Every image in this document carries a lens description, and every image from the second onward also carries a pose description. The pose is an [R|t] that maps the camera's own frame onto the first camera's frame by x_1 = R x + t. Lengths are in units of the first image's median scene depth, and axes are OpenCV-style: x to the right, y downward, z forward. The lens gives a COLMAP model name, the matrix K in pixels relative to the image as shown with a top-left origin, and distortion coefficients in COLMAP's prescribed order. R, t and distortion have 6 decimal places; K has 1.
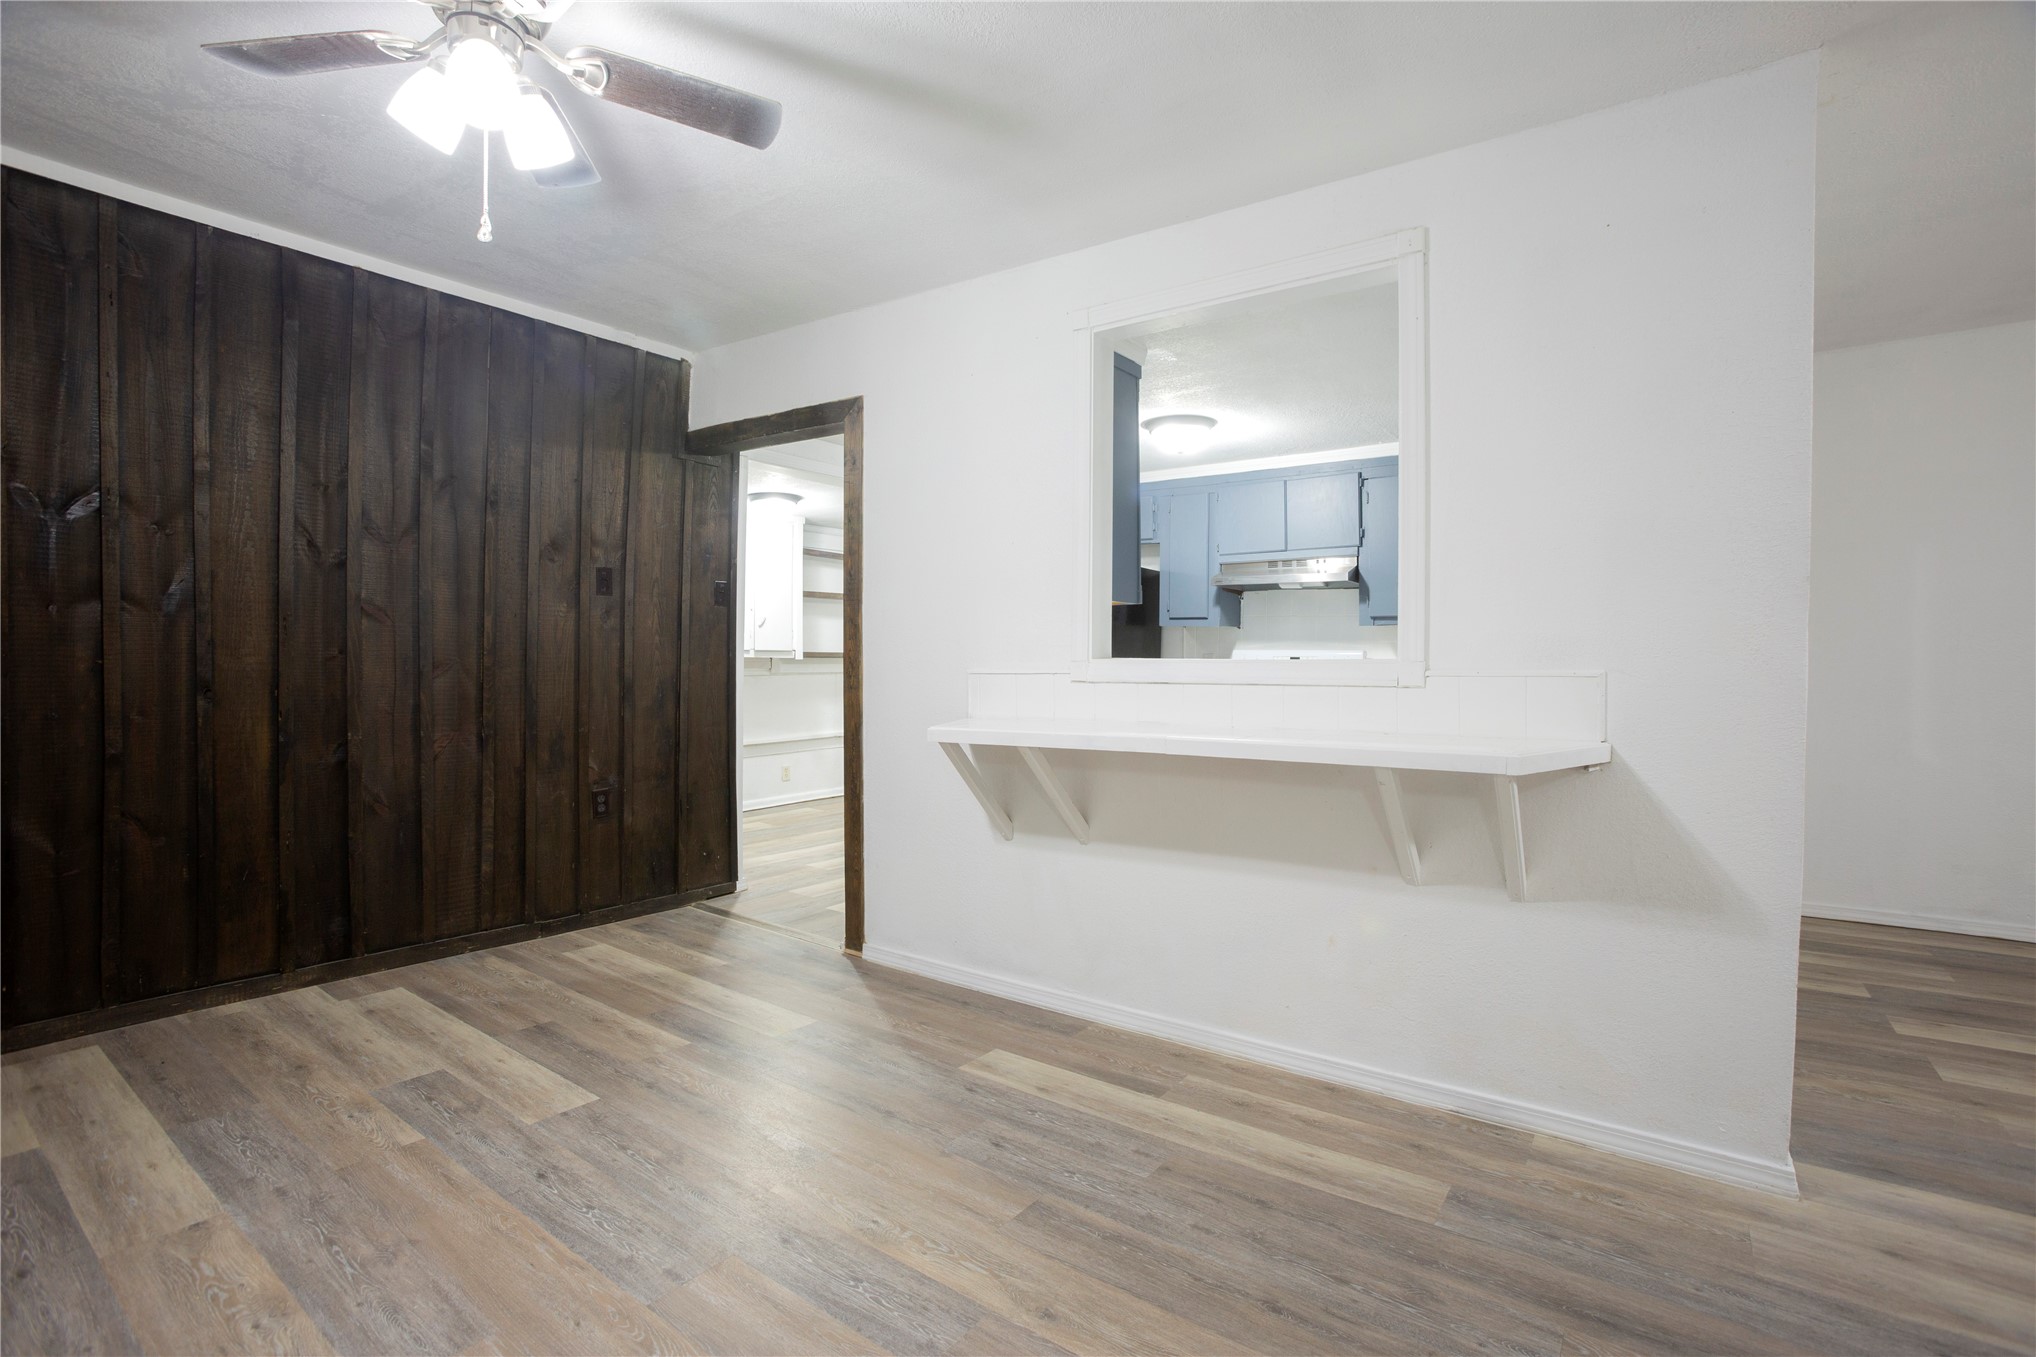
lens RADIAL K [[933.0, 0, 1016.5], [0, 933.0, 672.8], [0, 0, 1]] dist [-0.077703, 0.034554]
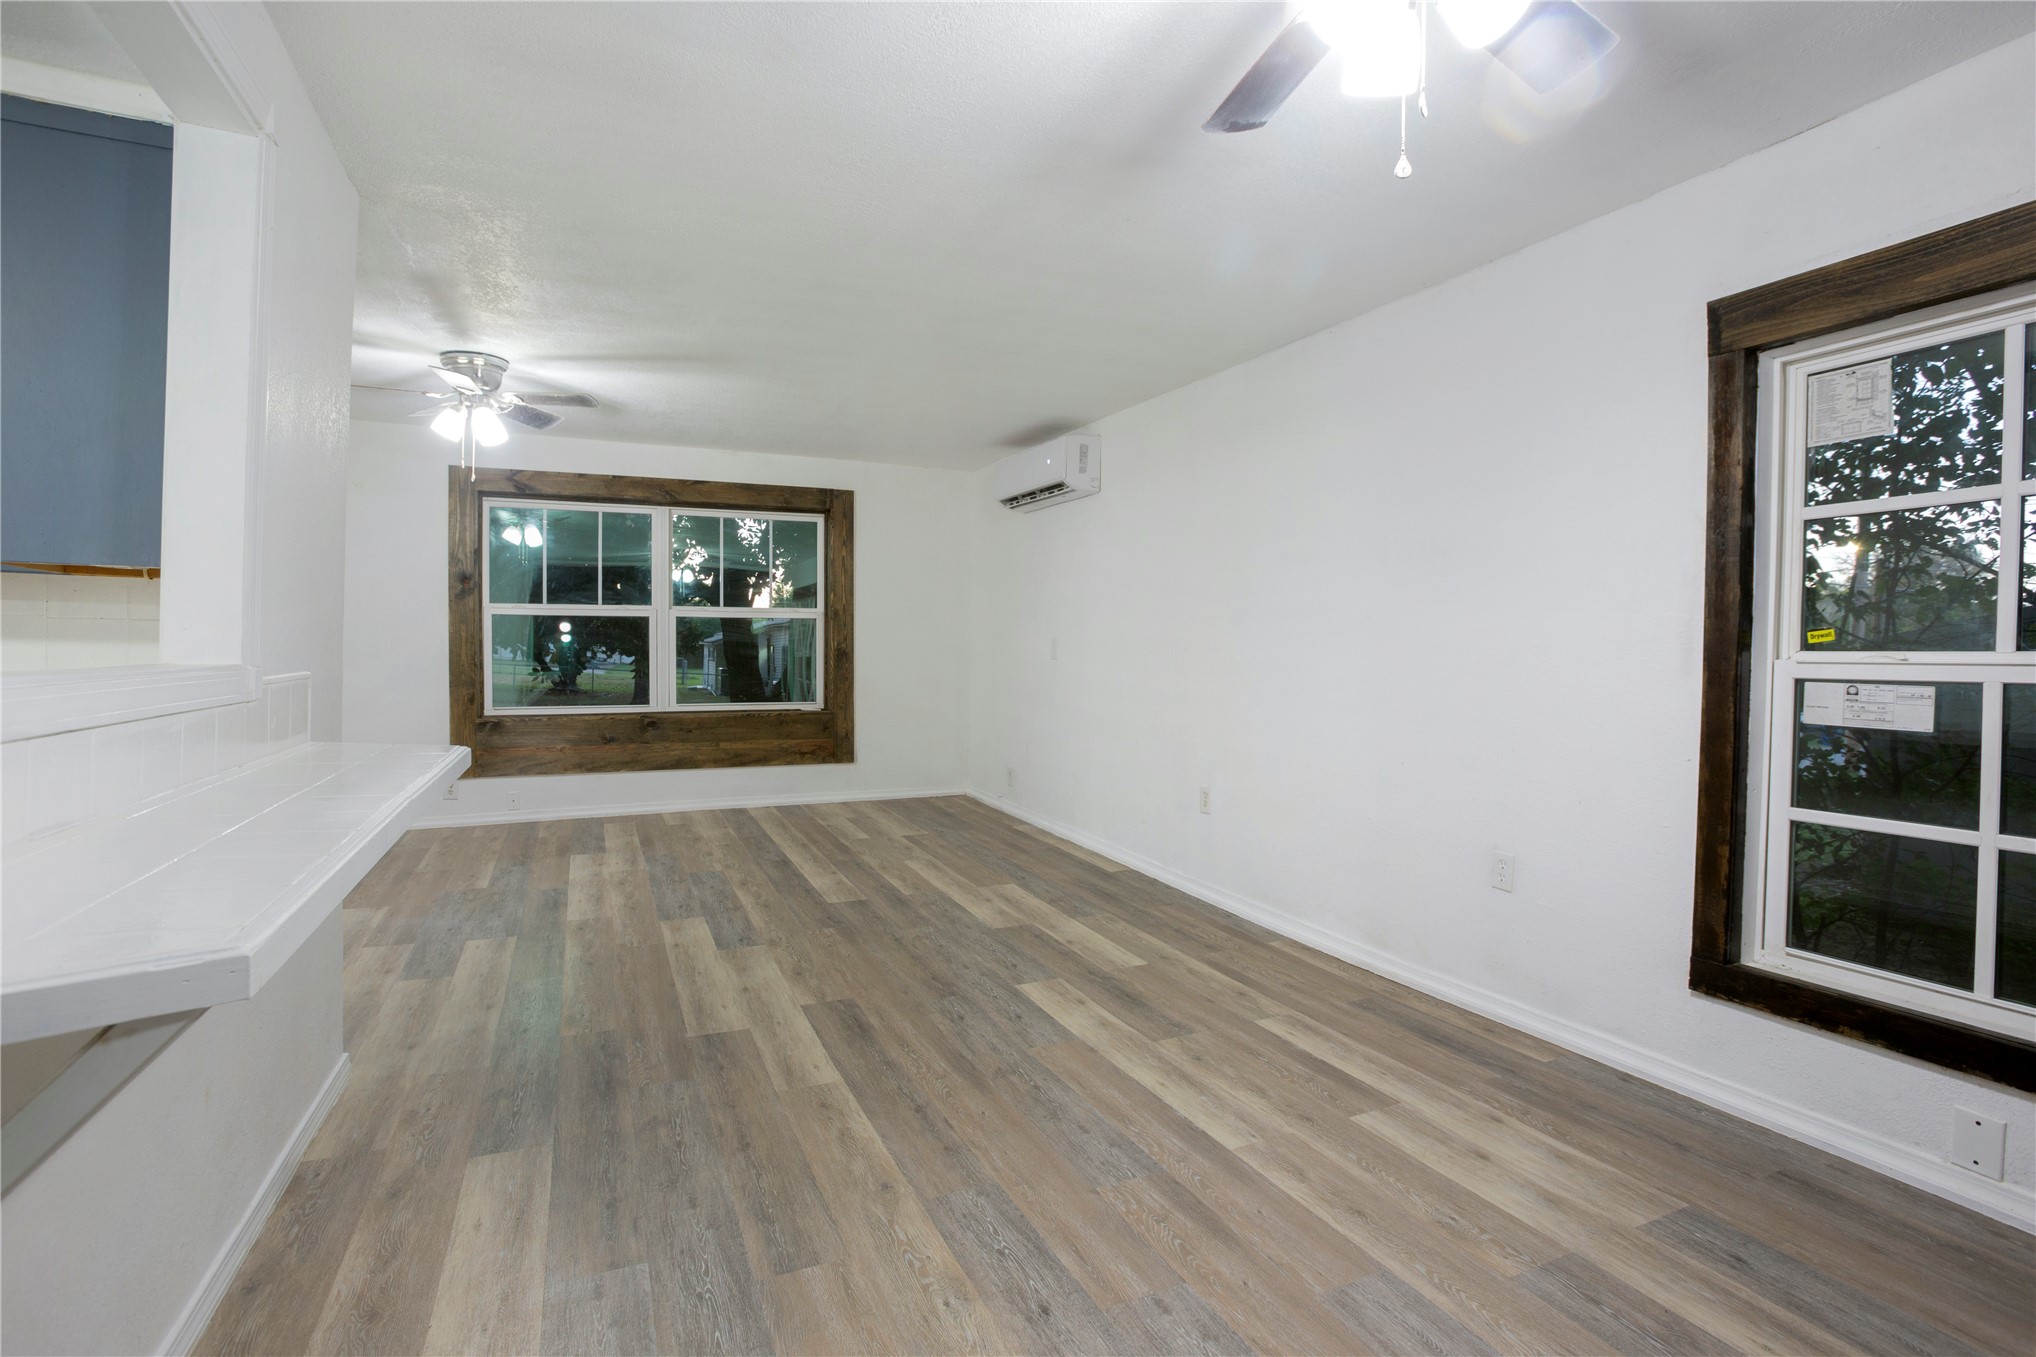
lens RADIAL K [[974.8, 0, 1013.5], [0, 974.8, 674.7], [0, 0, 1]] dist [-0.085001, 0.042218]
pose [[-0.863944, -0.029162, 0.502743, -0.481002], [-0.012262, 0.999244, 0.036890, -0.039637], [-0.503439, 0.025706, -0.863648, 1.271593]]
